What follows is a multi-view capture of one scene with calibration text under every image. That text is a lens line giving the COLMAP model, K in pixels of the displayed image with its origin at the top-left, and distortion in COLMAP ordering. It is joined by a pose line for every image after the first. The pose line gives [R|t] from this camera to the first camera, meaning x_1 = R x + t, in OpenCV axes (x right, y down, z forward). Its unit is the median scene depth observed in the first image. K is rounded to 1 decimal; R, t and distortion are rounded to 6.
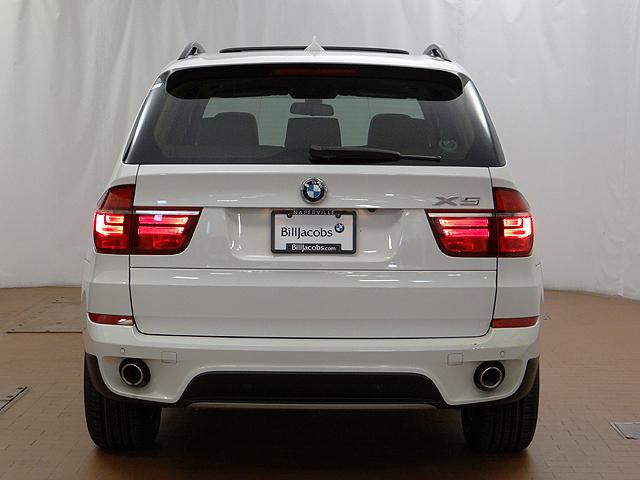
lens RADIAL K [[1266.4, 0, 320.0], [0, 1266.4, 240.0], [0, 0, 1]] dist [0.023385, 0.111339]
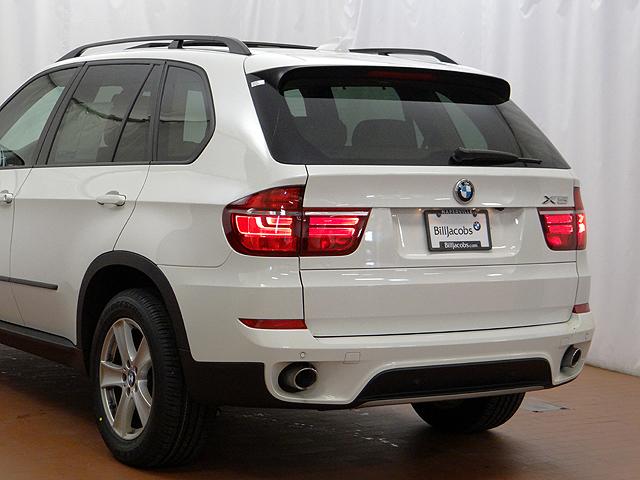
lens RADIAL K [[1485.7, 0, 320.0], [0, 1485.7, 240.0], [0, 0, 1]] dist [-0.069897, 0.350569]
pose [[0.853328, -0.021670, 0.520924, -0.741808], [0.022070, 0.999742, 0.005435, -0.007452], [-0.520907, 0.006859, 0.853586, 0.009444]]
